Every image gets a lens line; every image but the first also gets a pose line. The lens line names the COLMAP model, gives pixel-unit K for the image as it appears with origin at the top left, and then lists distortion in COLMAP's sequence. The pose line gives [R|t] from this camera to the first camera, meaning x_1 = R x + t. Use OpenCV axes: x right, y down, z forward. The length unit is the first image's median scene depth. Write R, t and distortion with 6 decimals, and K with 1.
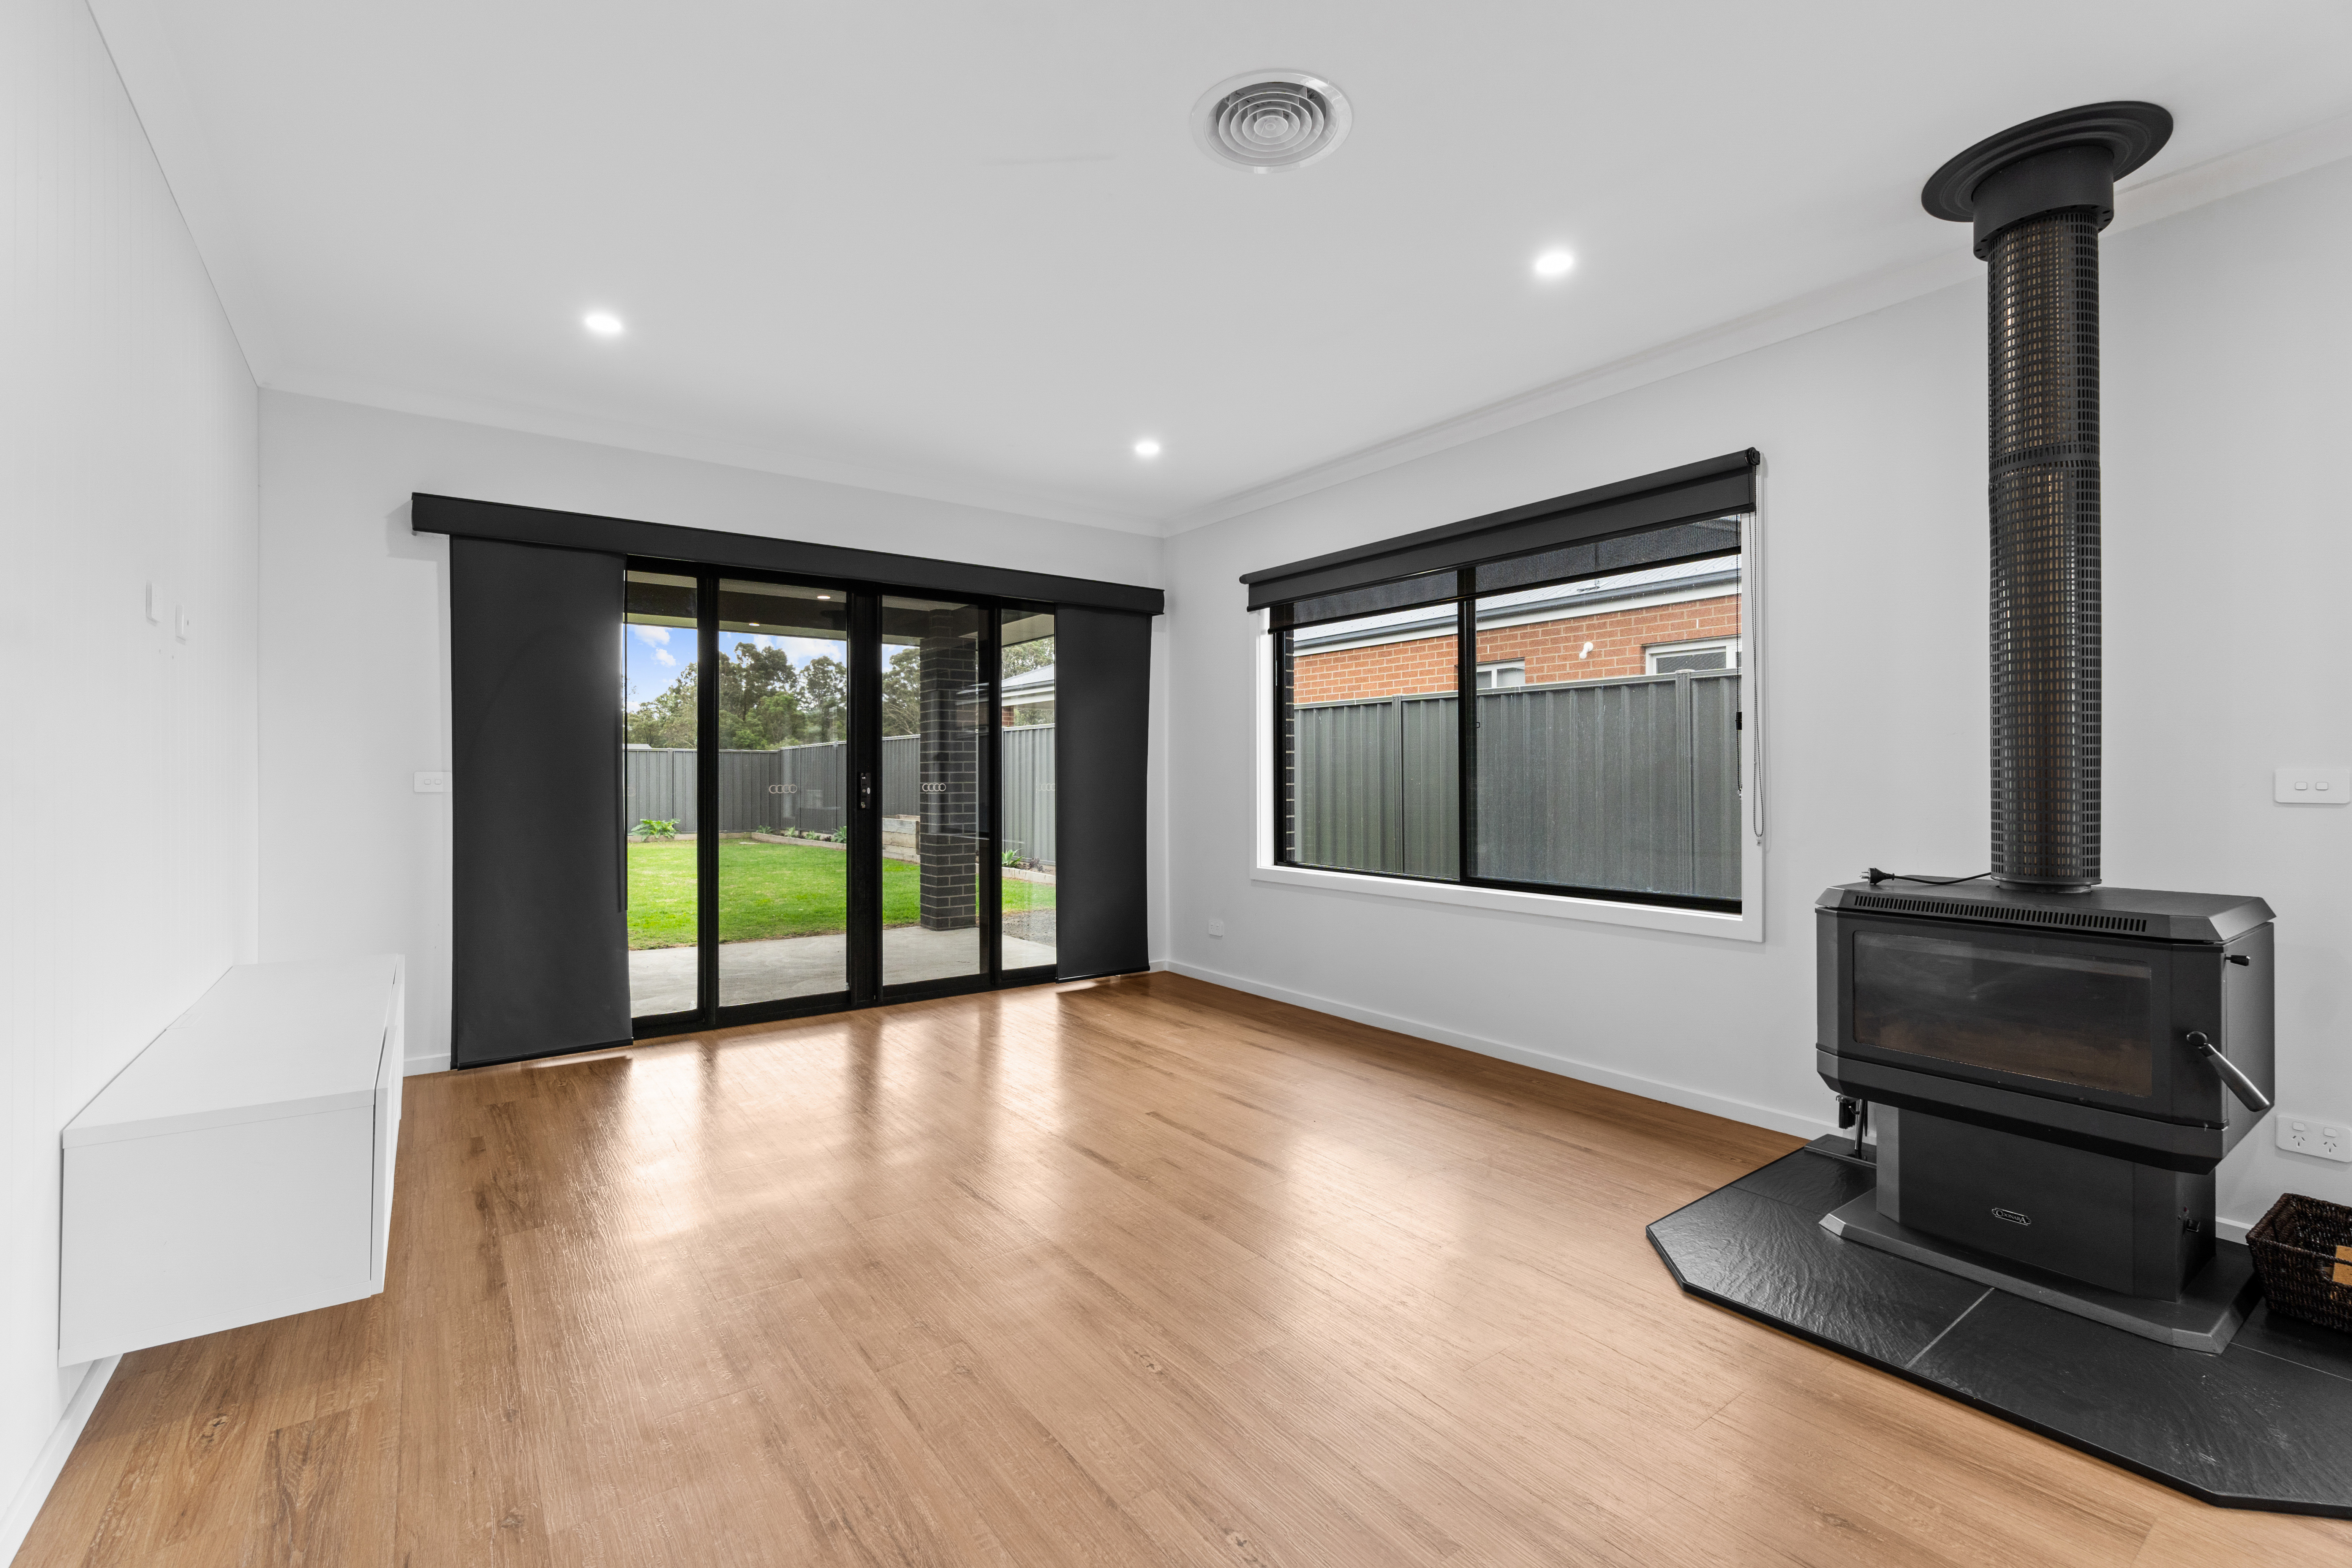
lens RADIAL K [[1018.7, 0, 1178.5], [0, 1018.7, 767.5], [0, 0, 1]] dist [-0.007846, 0.002517]
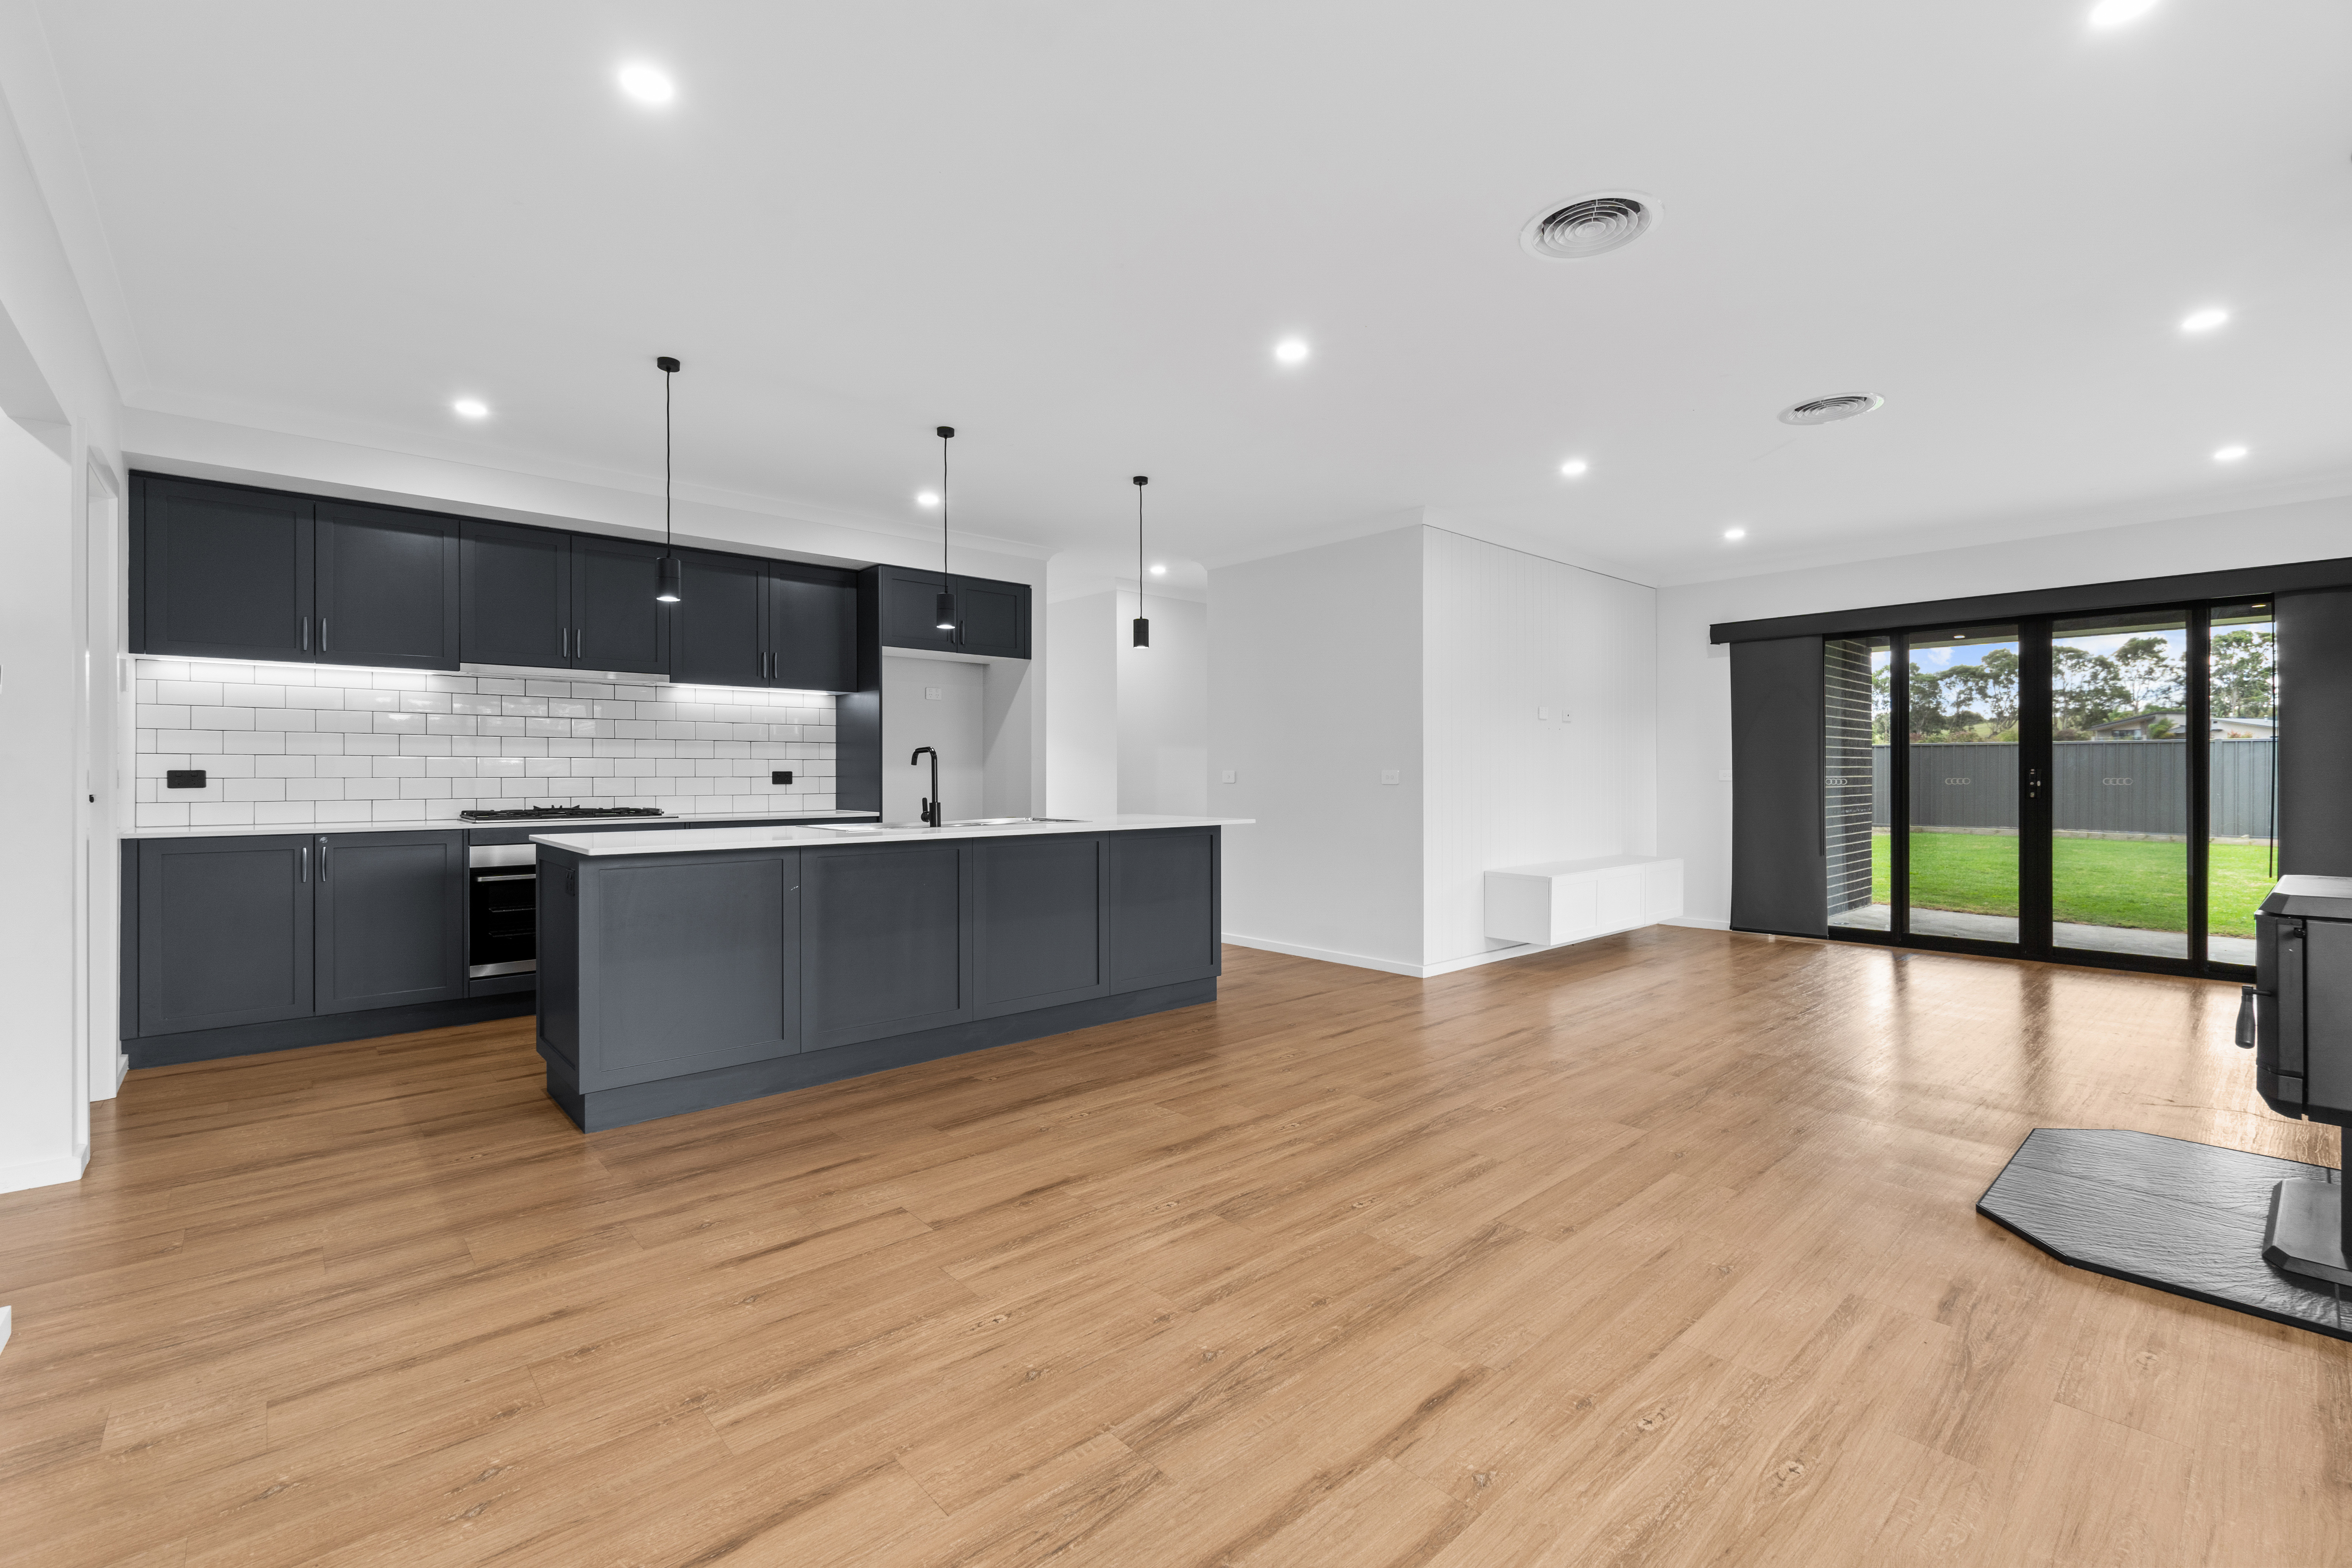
lens RADIAL K [[1018.7, 0, 1178.0], [0, 1018.7, 776.5], [0, 0, 1]] dist [-0.007846, 0.002517]
pose [[0.092675, 0.003769, -0.995689, 0.750657], [0.010040, 0.999938, 0.004719, -0.001793], [0.995646, -0.010434, 0.092632, -0.130951]]
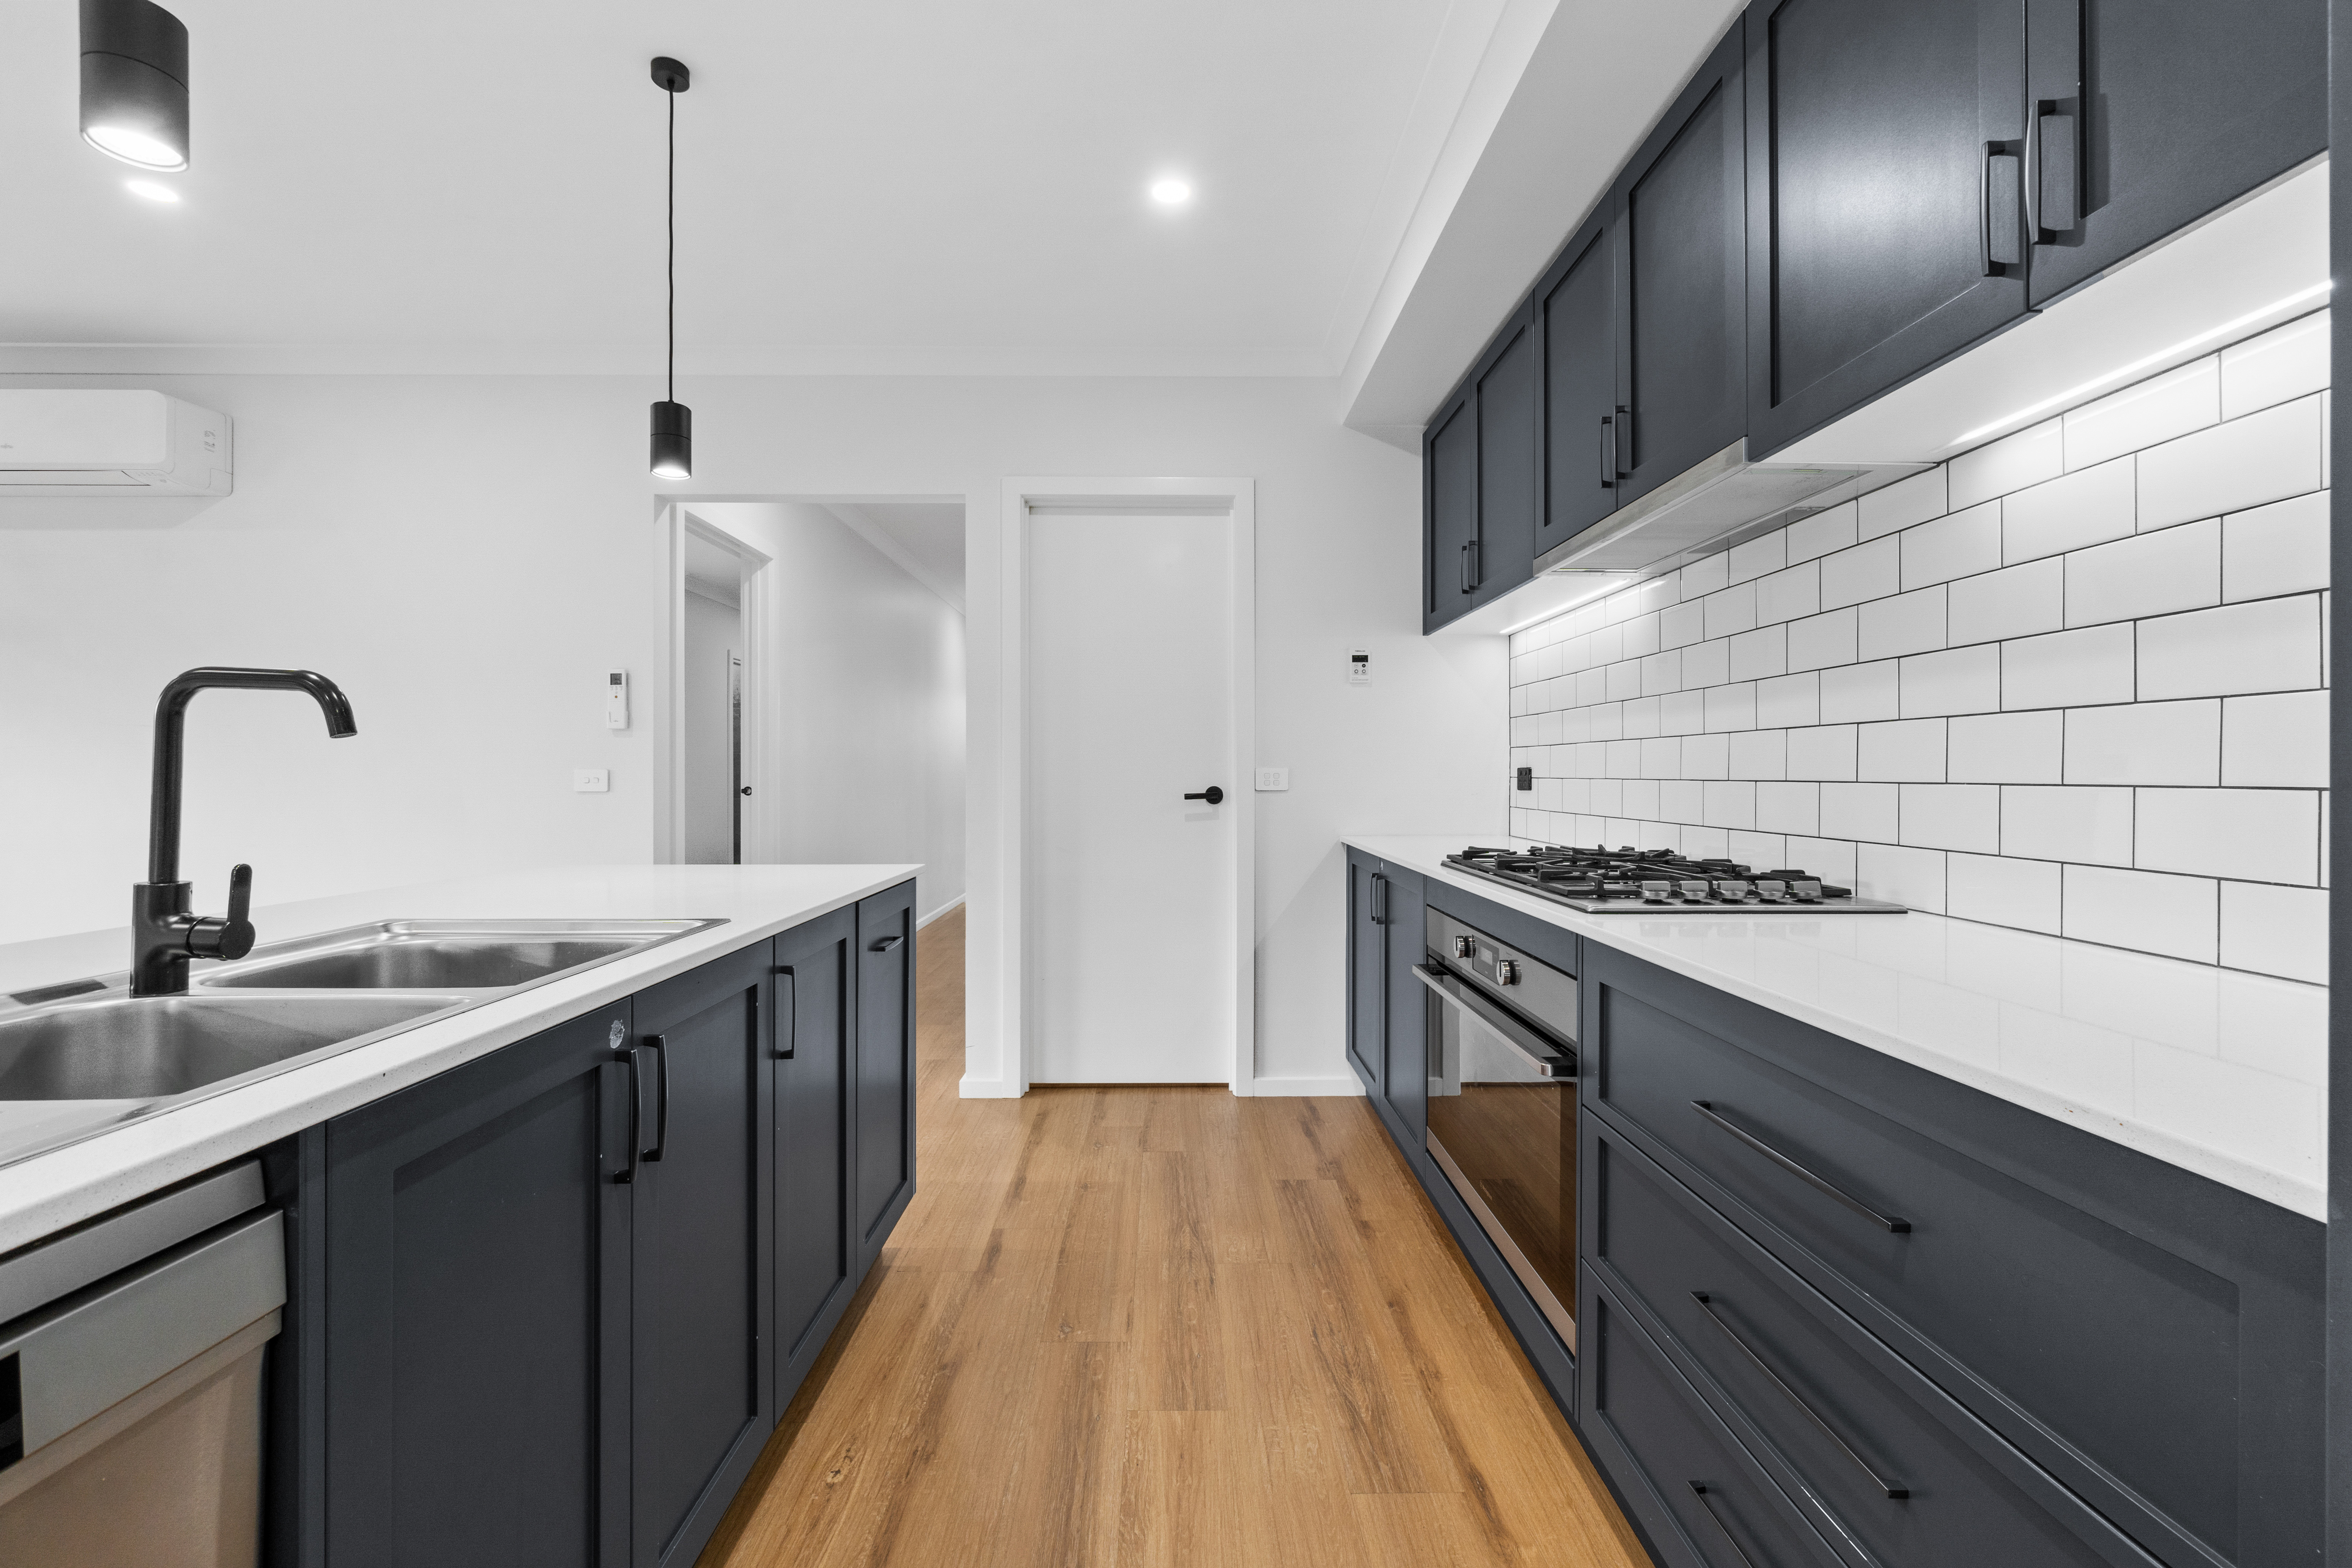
lens RADIAL K [[1018.7, 0, 1178.1], [0, 1018.7, 766.2], [0, 0, 1]] dist [-0.007846, 0.002517]
pose [[-0.809202, 0.005087, 0.587508, -0.337281], [-0.004687, 0.999875, -0.015113, -0.001099], [-0.587512, -0.014983, -0.809077, -0.202259]]
